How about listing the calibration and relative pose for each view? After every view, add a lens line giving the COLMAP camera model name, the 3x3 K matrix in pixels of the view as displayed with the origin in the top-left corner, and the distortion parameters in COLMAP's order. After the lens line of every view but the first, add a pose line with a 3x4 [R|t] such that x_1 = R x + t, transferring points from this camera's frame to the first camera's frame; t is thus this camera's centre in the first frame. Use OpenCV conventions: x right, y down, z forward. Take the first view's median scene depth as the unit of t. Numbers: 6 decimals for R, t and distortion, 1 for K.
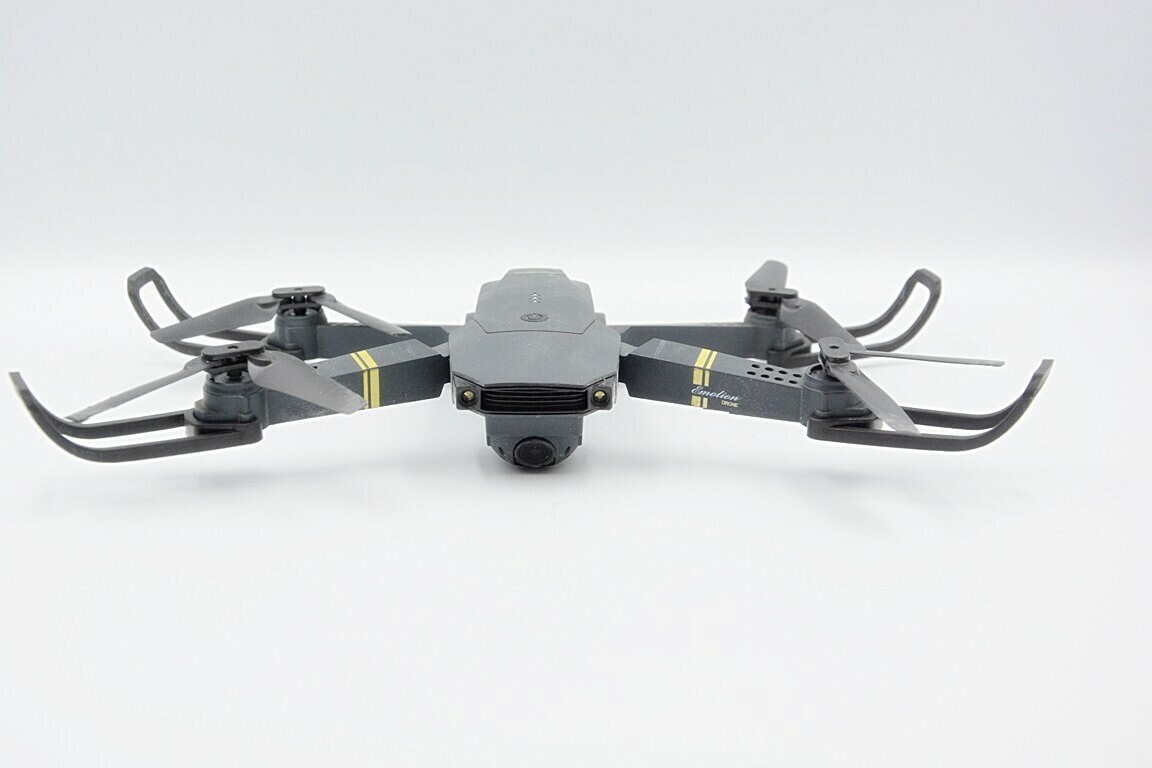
lens RADIAL K [[2561.6, 0, 560.1], [0, 2561.6, 384.5], [0, 0, 1]] dist [0.425312, 0.017864]
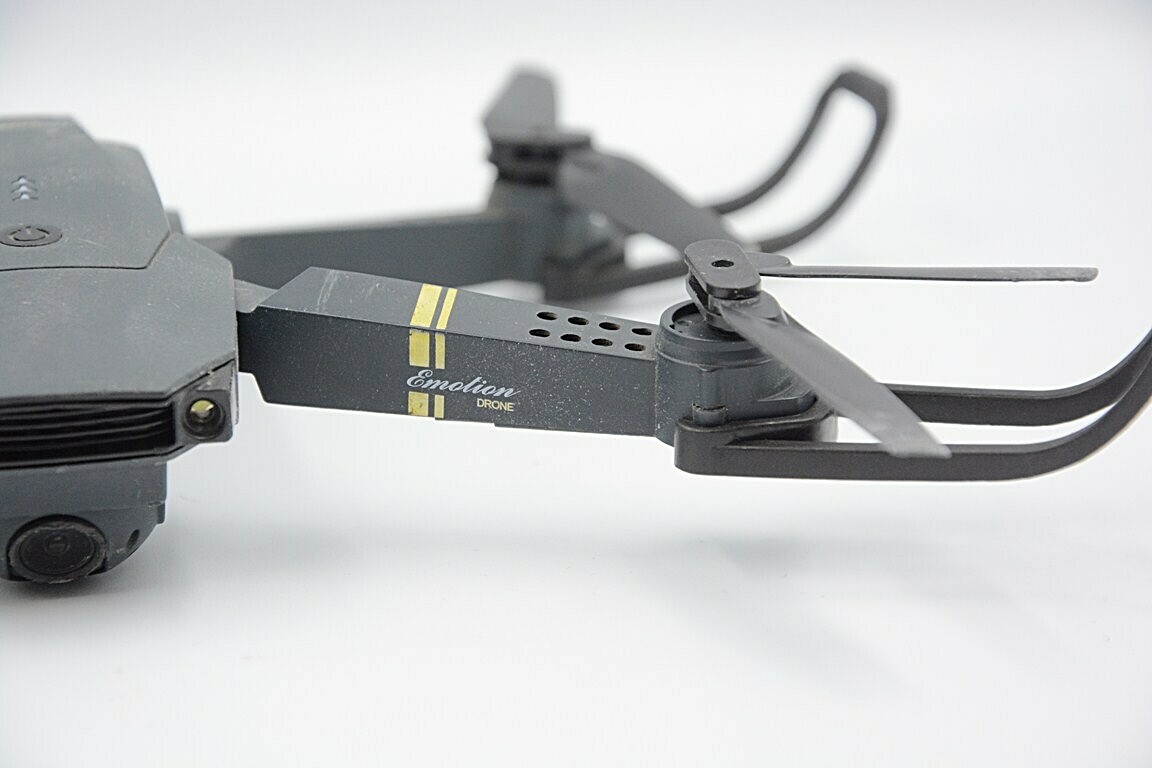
lens RADIAL K [[4687.6, 0, 573.5], [0, 4687.6, 386.8], [0, 0, 1]] dist [0.869531, 2.847741]
pose [[0.990643, -0.073056, 0.115280, -0.013781], [0.070216, 0.997124, 0.028518, -0.017756], [-0.117032, -0.020157, 0.992924, 0.193372]]
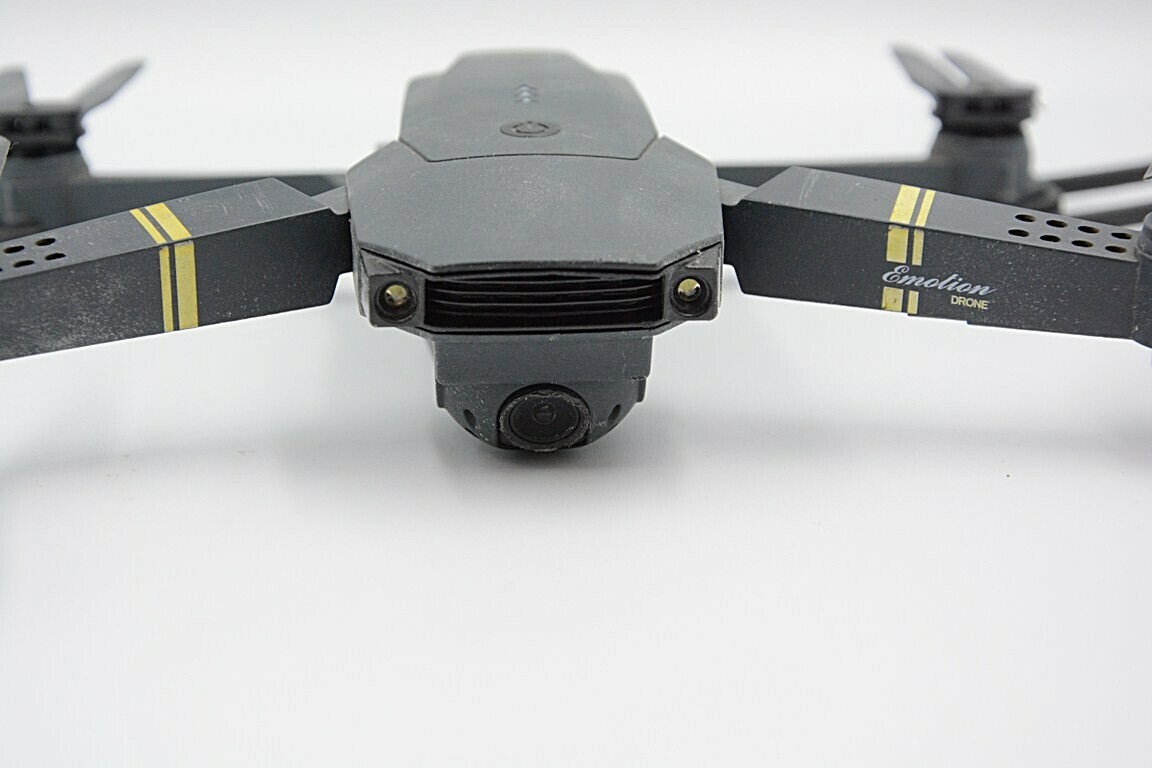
lens RADIAL K [[3324.5, 0, 576.0], [0, 3324.5, 384.0], [0, 0, 1]] dist [0.451236, -0.051596]
pose [[0.999191, -0.022197, 0.033528, -0.023787], [0.021857, 0.999706, 0.010479, 0.014256], [-0.033750, -0.009737, 0.999383, 0.409891]]
